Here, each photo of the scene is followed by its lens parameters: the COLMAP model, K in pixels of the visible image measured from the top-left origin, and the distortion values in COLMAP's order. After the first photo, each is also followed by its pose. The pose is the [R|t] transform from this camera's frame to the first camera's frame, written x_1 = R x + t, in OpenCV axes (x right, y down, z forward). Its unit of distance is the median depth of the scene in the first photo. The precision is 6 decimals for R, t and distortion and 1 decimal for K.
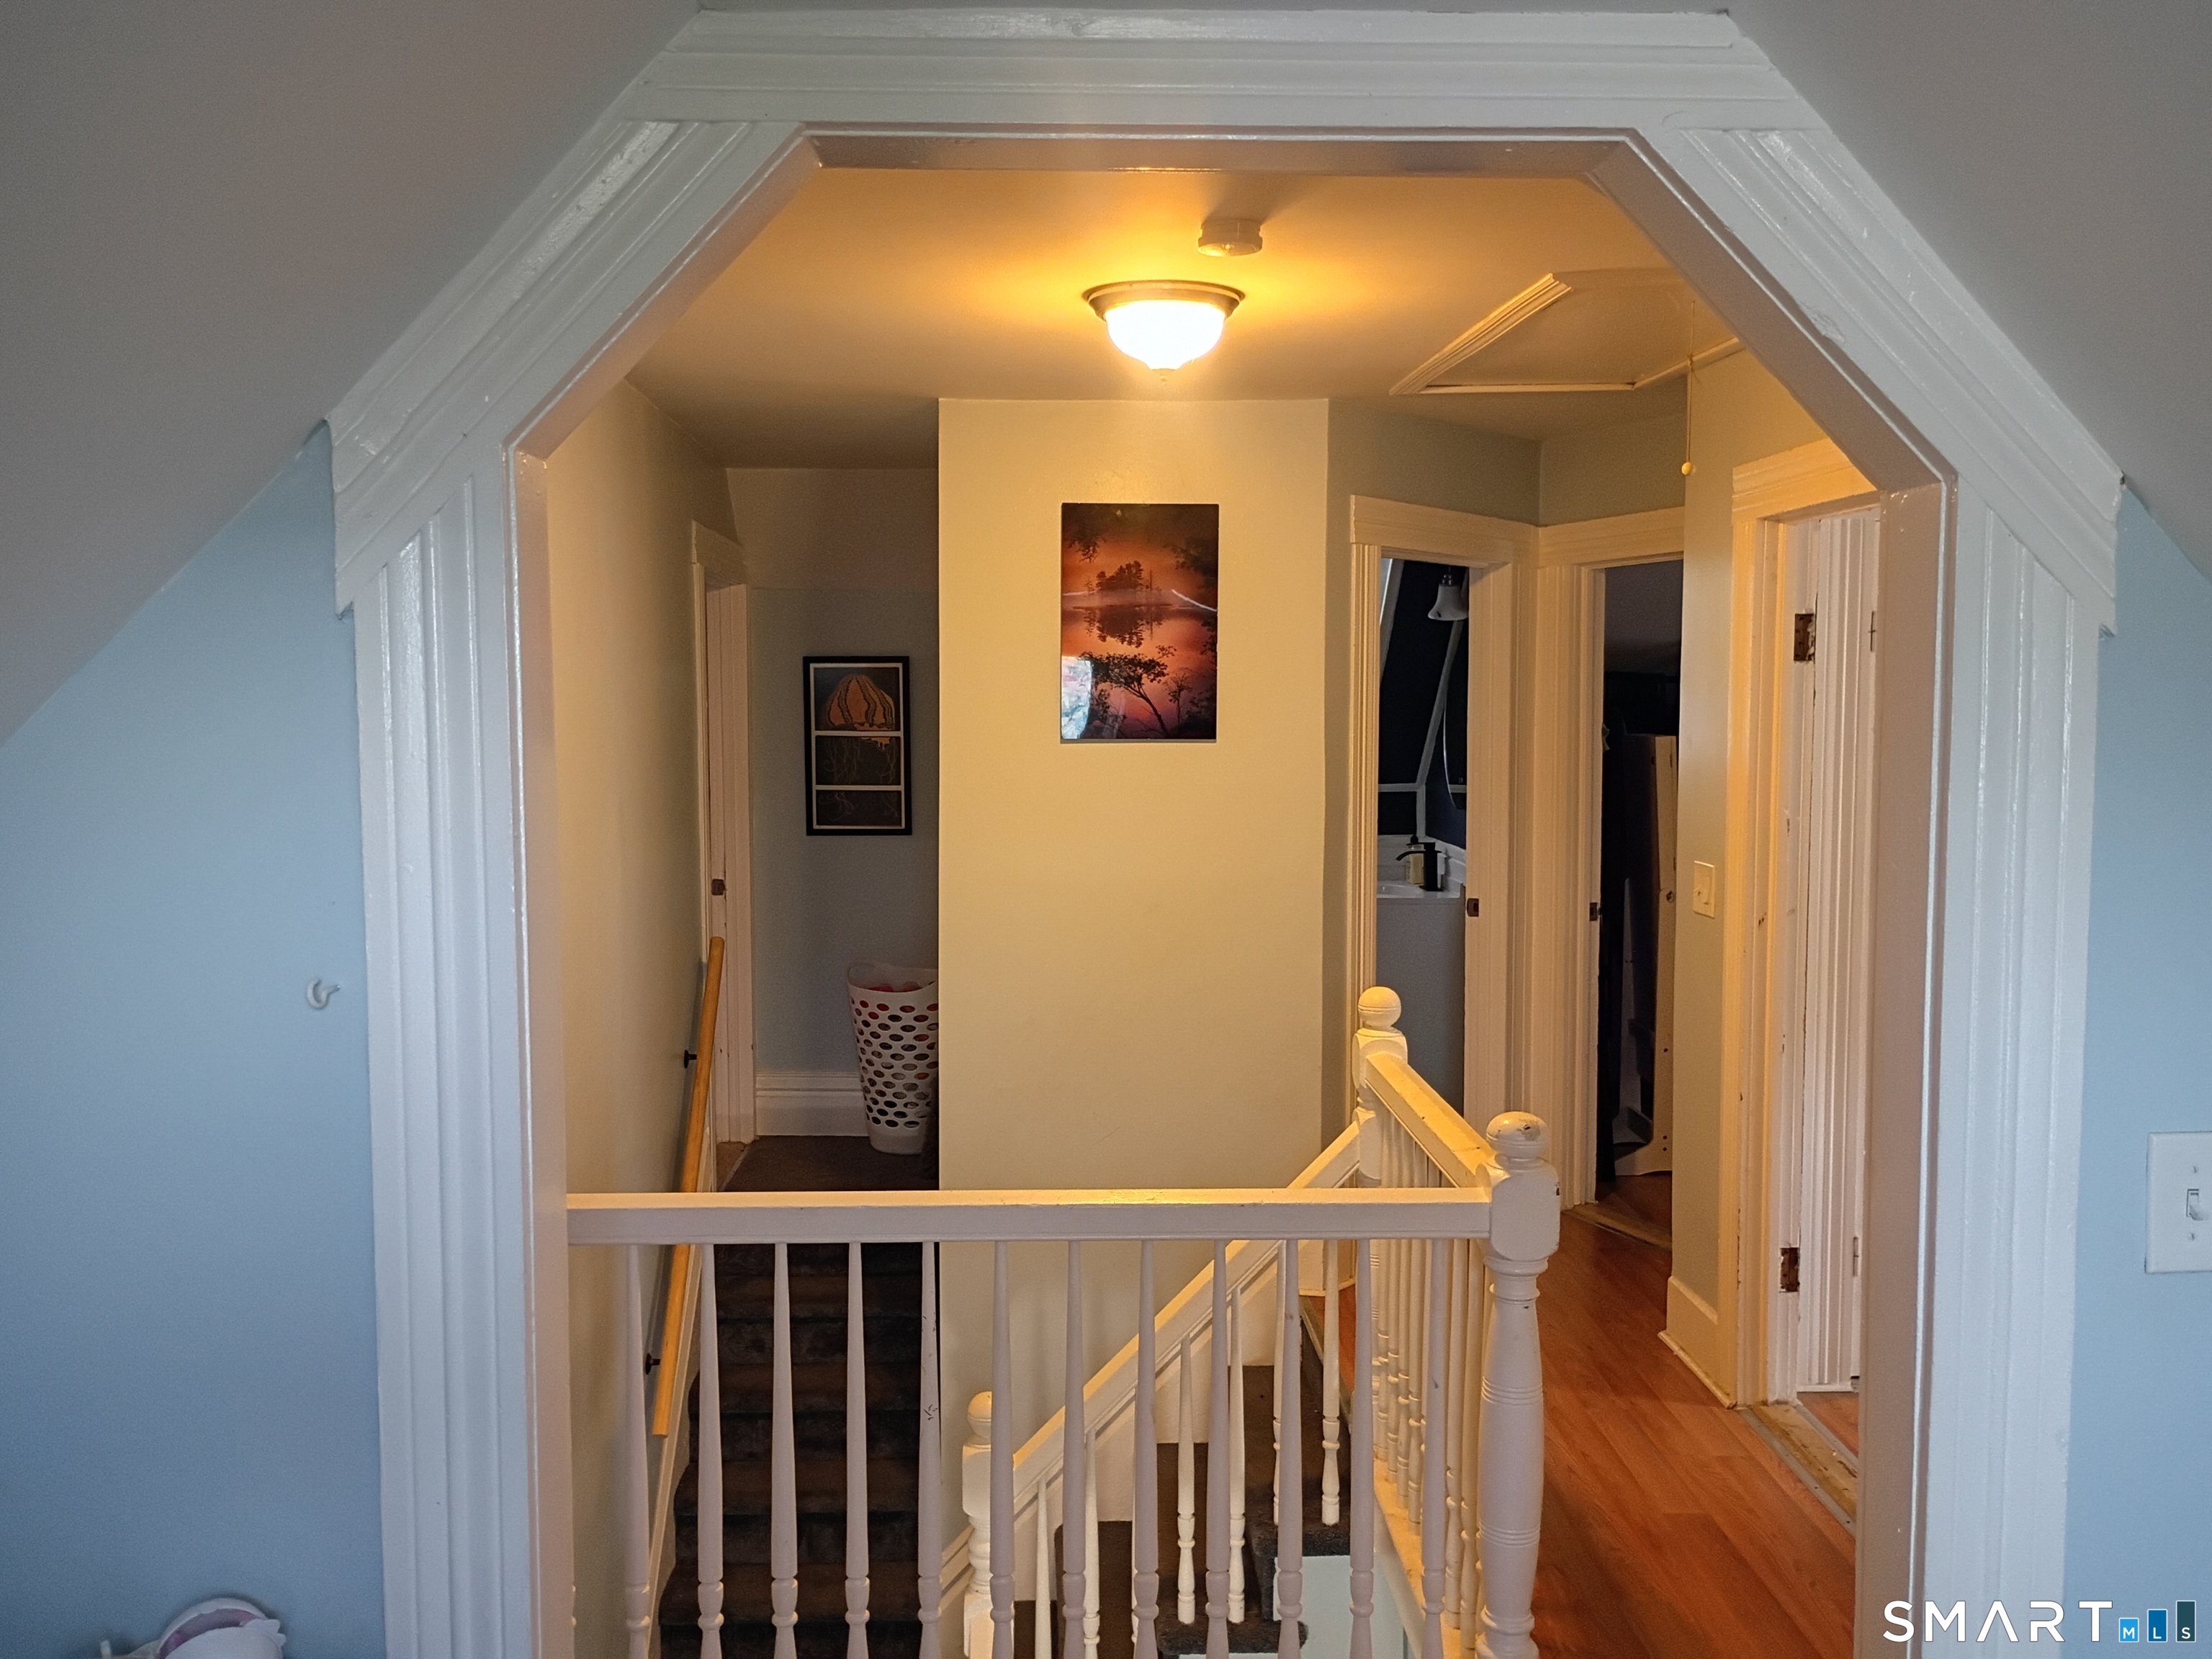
lens RADIAL K [[1843.4, 0, 1094.1], [0, 1843.4, 824.2], [0, 0, 1]] dist [0.062788, -0.088316]
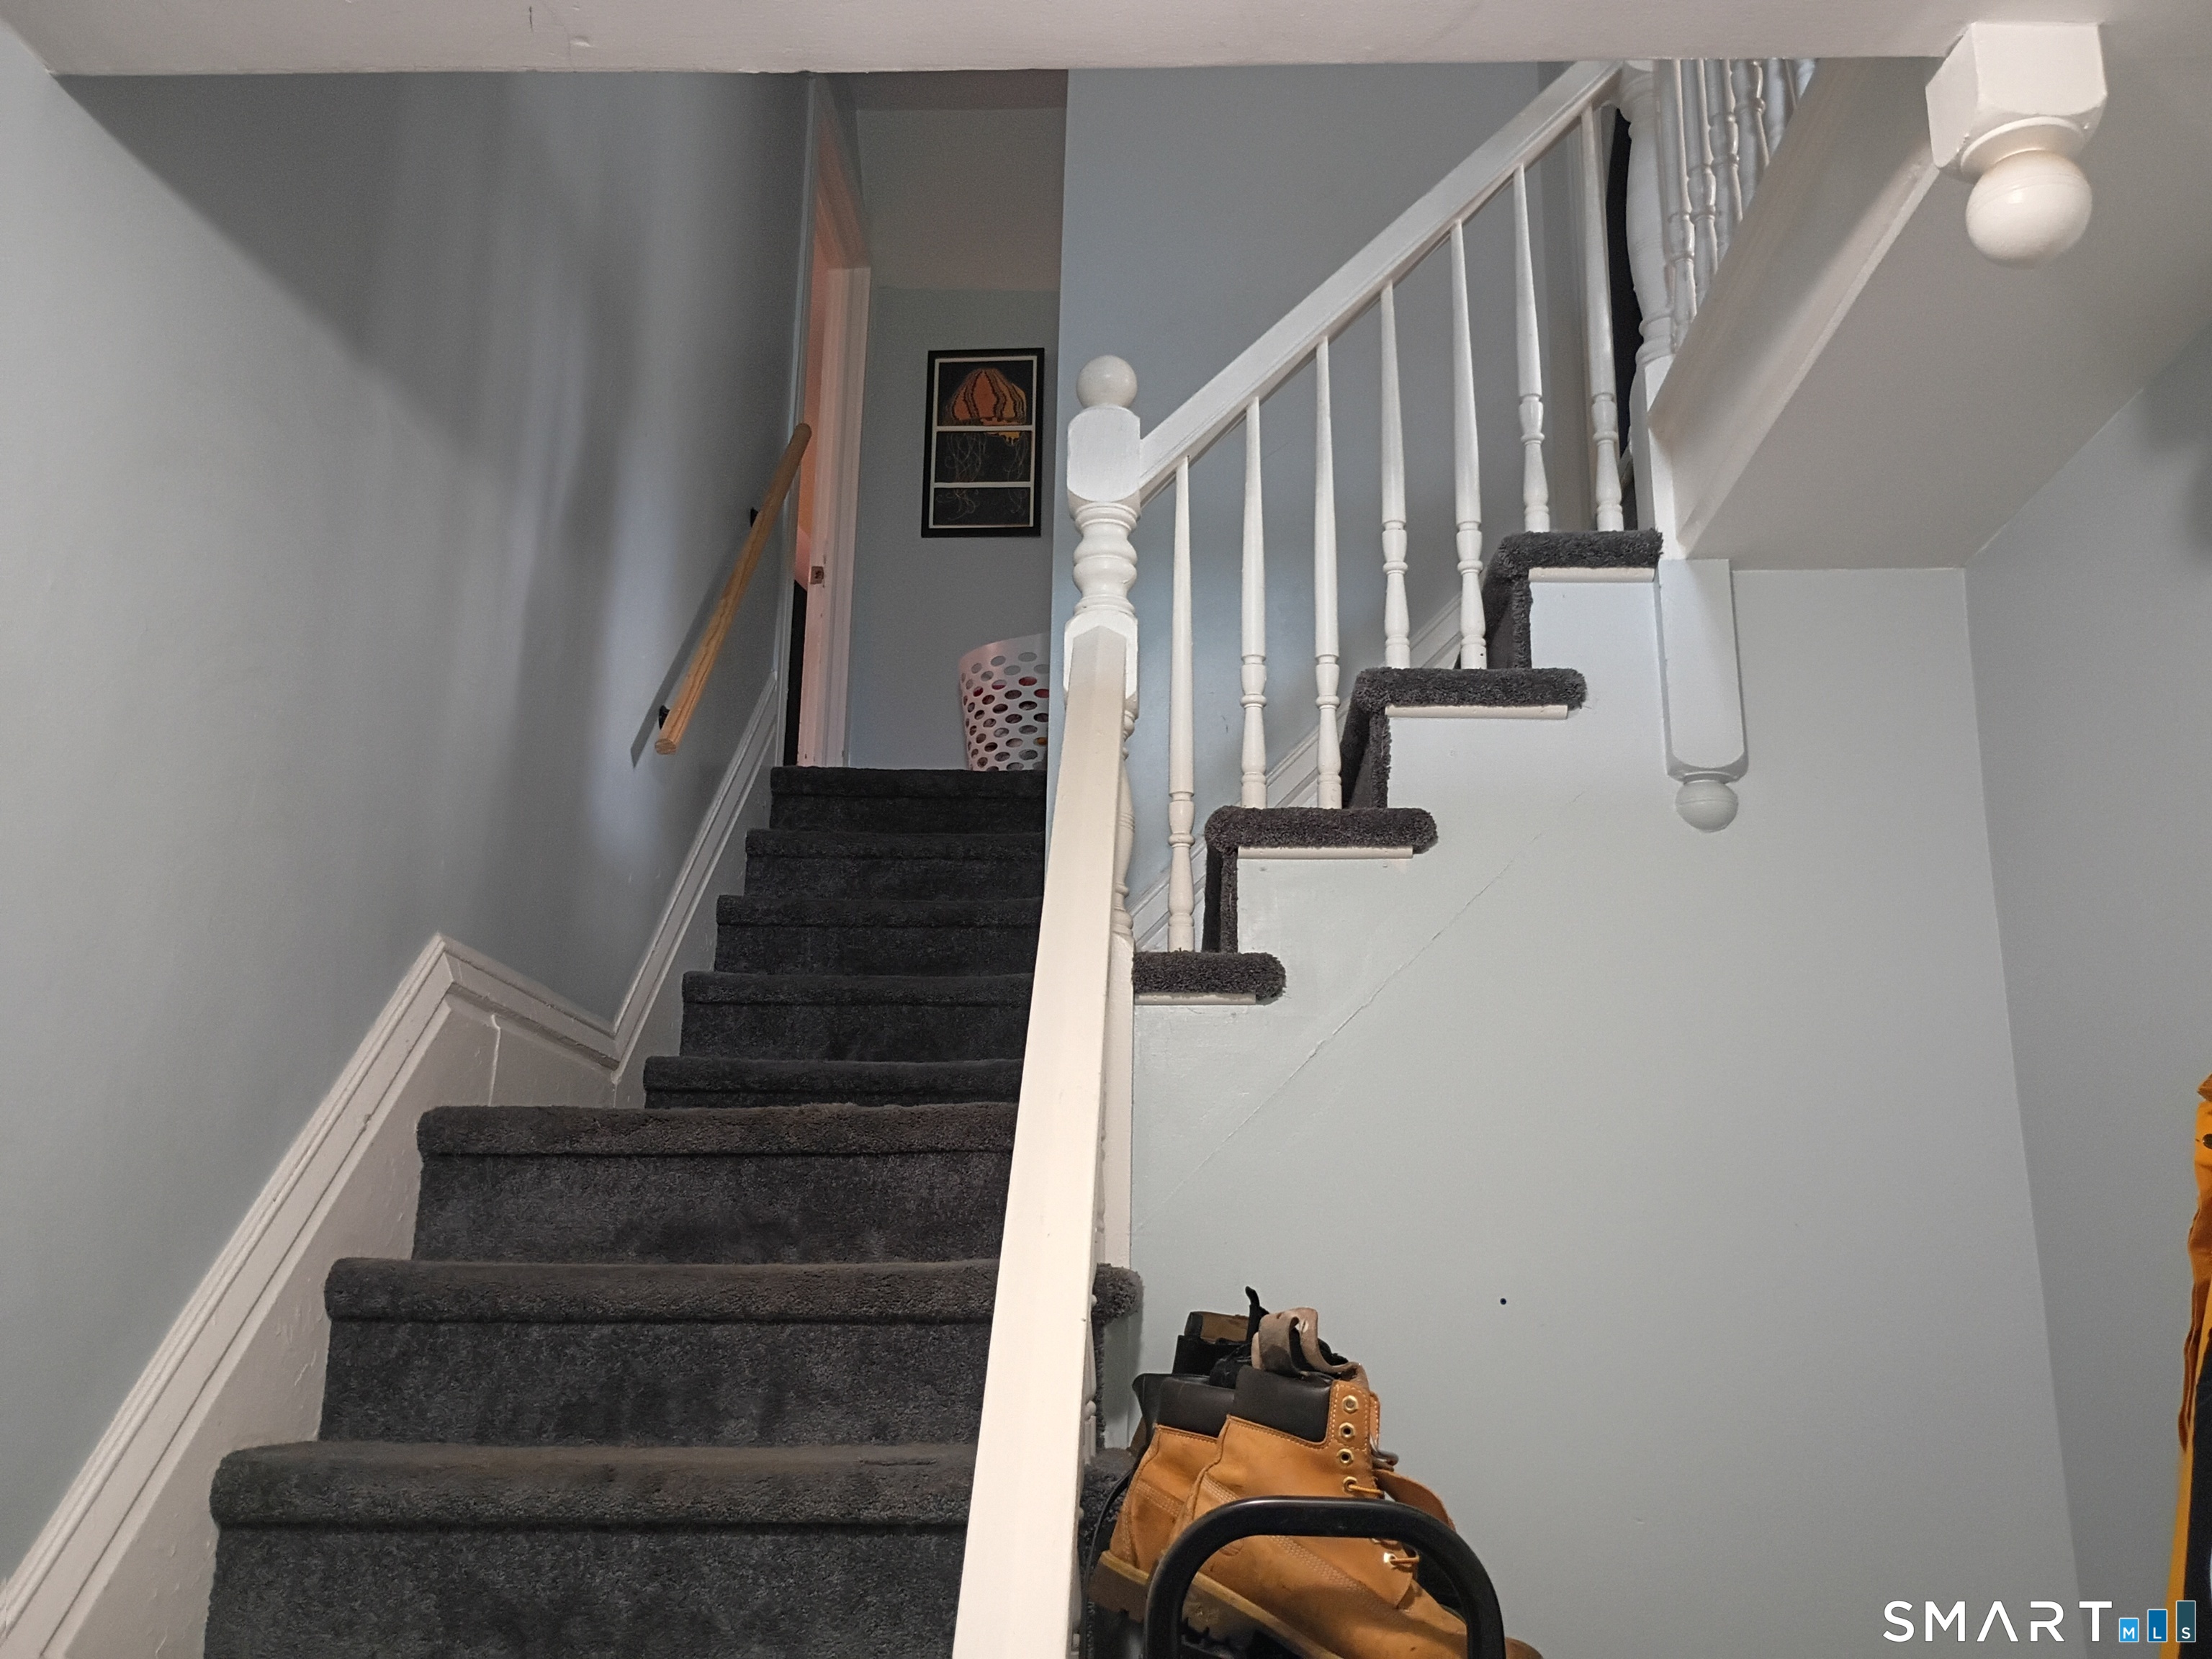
lens RADIAL K [[1843.4, 0, 1094.1], [0, 1843.4, 824.2], [0, 0, 1]] dist [0.062788, -0.088316]
pose [[0.996742, -0.001784, -0.080631, -0.004002], [-0.025340, 0.942200, -0.334091, 0.426350], [0.076567, 0.335046, 0.939086, 0.232832]]
